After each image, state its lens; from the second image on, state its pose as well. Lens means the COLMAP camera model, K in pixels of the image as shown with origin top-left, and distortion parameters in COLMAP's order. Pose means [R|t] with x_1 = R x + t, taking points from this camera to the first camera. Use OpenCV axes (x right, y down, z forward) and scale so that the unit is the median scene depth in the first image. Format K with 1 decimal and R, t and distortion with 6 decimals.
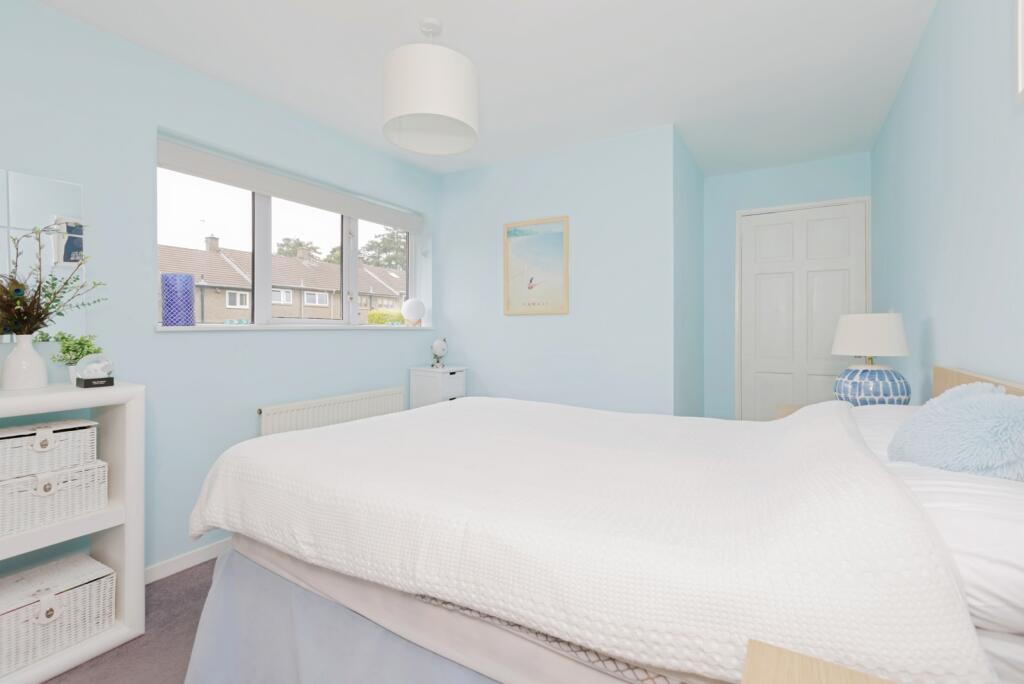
lens RADIAL K [[453.5, 0, 512.7], [0, 453.5, 332.6], [0, 0, 1]] dist [0.001365, 0.000107]
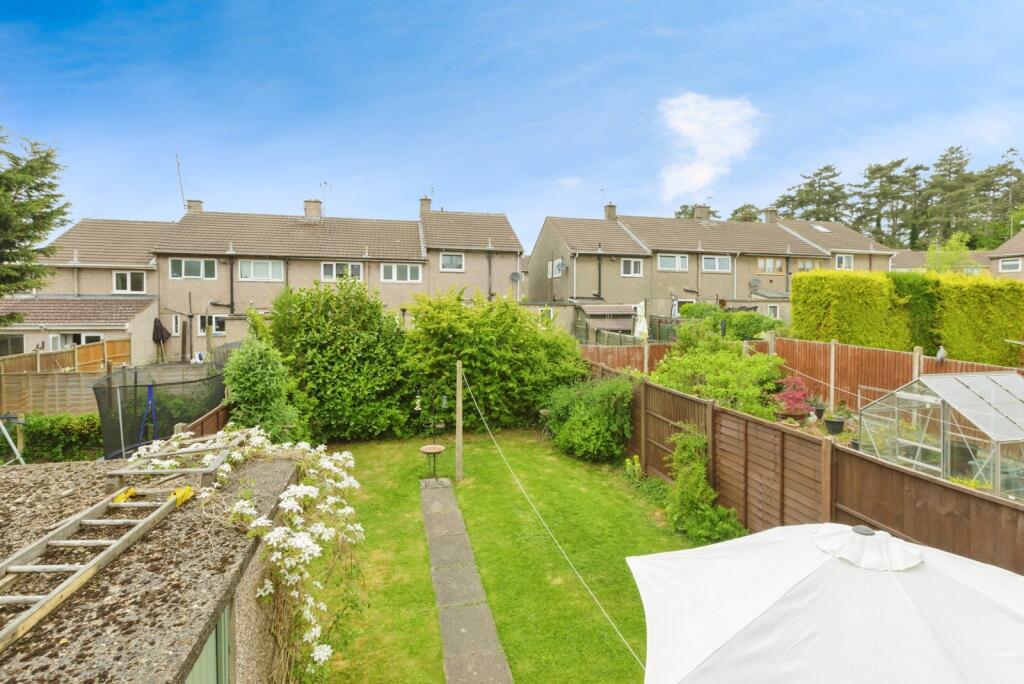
lens RADIAL K [[453.5, 0, 509.5], [0, 453.5, 304.6], [0, 0, 1]] dist [0.001365, 0.000107]
pose [[0.675442, 0.012841, -0.737301, -0.070417], [-0.014980, 0.999881, 0.003691, 0.003133], [0.737261, 0.008552, 0.675554, 0.149903]]
